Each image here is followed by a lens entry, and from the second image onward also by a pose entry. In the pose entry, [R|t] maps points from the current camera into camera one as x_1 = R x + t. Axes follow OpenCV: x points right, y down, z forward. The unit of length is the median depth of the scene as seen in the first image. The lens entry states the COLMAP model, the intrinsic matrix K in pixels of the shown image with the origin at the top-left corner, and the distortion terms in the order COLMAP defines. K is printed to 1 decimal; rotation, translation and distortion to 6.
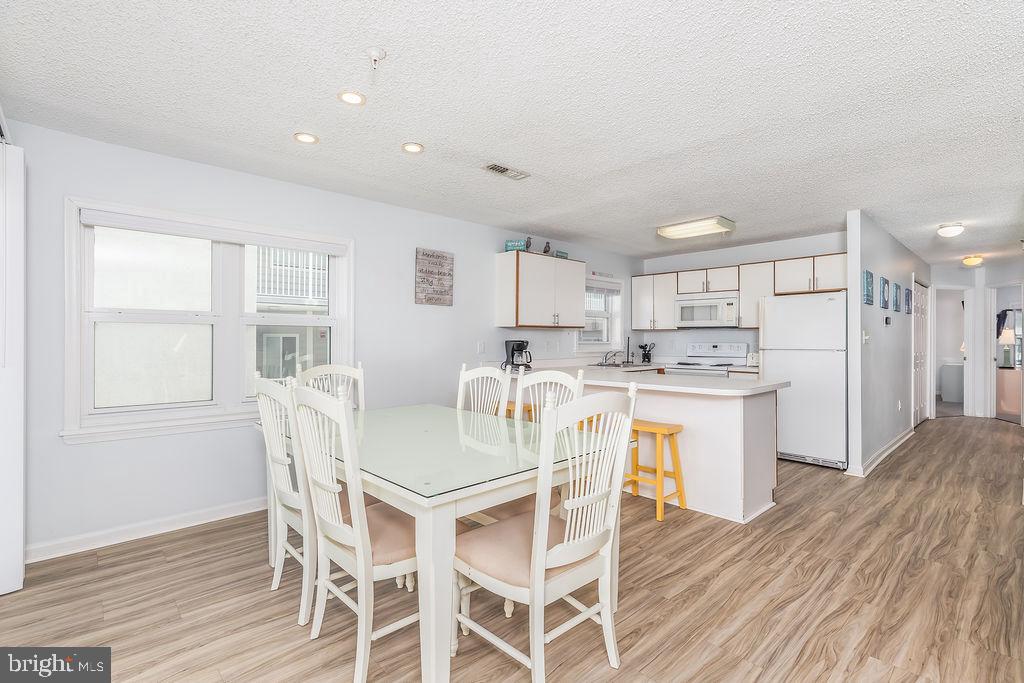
lens RADIAL K [[465.1, 0, 511.7], [0, 465.1, 342.6], [0, 0, 1]] dist [0.010107, -0.003307]
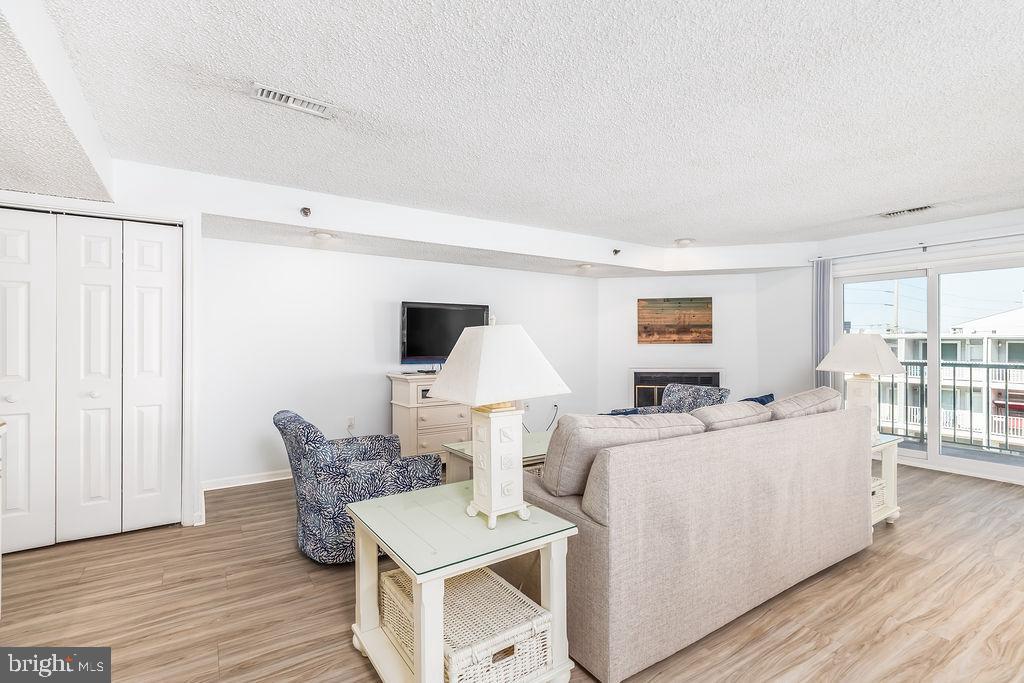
lens RADIAL K [[462.3, 0, 509.6], [0, 462.3, 349.4], [0, 0, 1]] dist [0.000708, 0.001223]
pose [[-0.982805, -0.002095, 0.184636, 0.630452], [0.001600, 0.999801, 0.019860, -0.005517], [-0.184641, 0.019814, -0.982606, 0.894024]]
